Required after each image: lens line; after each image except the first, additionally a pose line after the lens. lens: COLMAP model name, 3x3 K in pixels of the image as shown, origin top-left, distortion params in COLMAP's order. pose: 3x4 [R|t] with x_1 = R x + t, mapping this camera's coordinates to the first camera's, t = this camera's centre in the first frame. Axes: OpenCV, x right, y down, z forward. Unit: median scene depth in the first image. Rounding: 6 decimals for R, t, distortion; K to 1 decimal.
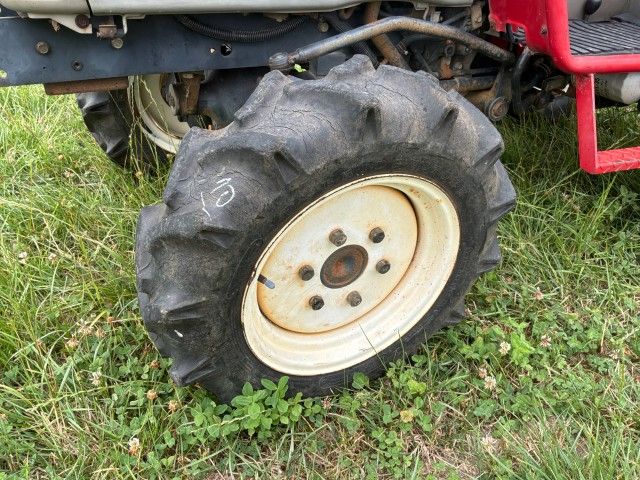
lens RADIAL K [[536.4, 0, 315.7], [0, 536.4, 241.7], [0, 0, 1]] dist [0.048676, -0.096080]
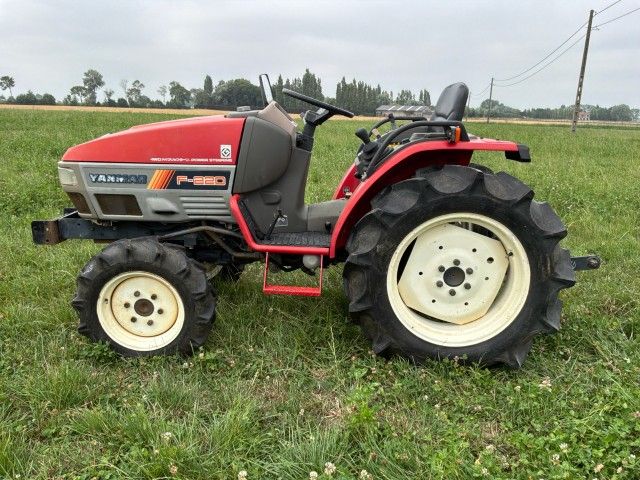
lens RADIAL K [[535.5, 0, 320.0], [0, 535.5, 240.0], [0, 0, 1]] dist [0.104049, -0.184379]
pose [[0.891856, 0.068079, -0.447166, 2.127822], [-0.216628, 0.932143, -0.290140, 0.341697], [0.397071, 0.355632, 0.846086, -1.151108]]
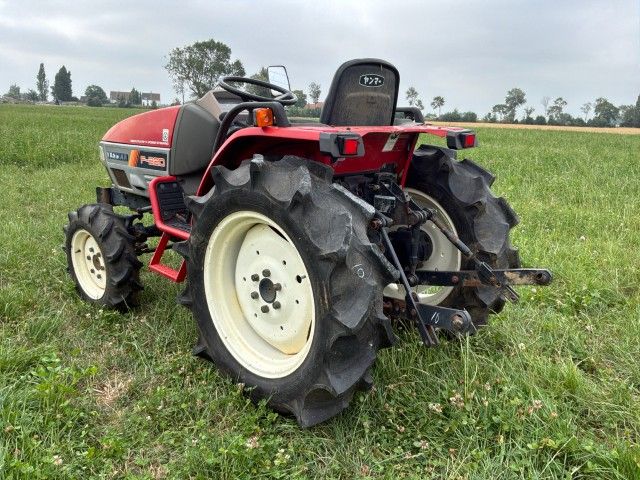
lens RADIAL K [[536.4, 0, 315.7], [0, 536.4, 241.7], [0, 0, 1]] dist [0.048676, -0.096080]
pose [[0.363033, 0.167287, -0.916636, 3.644073], [-0.508605, 0.859849, -0.044509, -0.612430], [0.780723, 0.482364, 0.397237, 0.677938]]
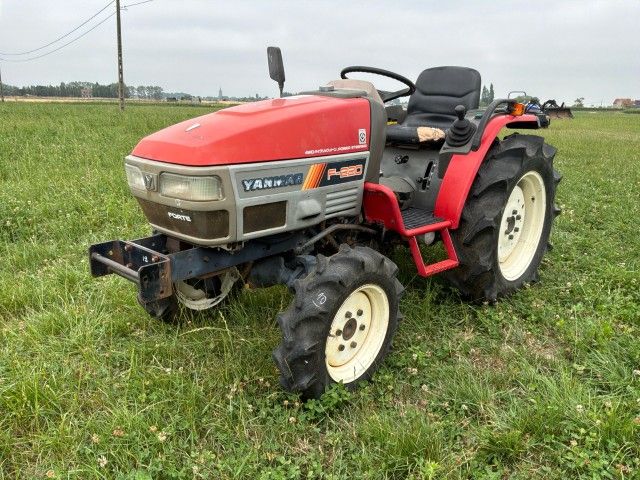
lens RADIAL K [[536.4, 0, 315.7], [0, 536.4, 241.7], [0, 0, 1]] dist [0.048676, -0.096080]
pose [[0.926350, -0.136051, 0.351234, -0.862742], [0.230444, 0.942315, -0.242770, 0.224462], [-0.297944, 0.305830, 0.904266, -1.196881]]
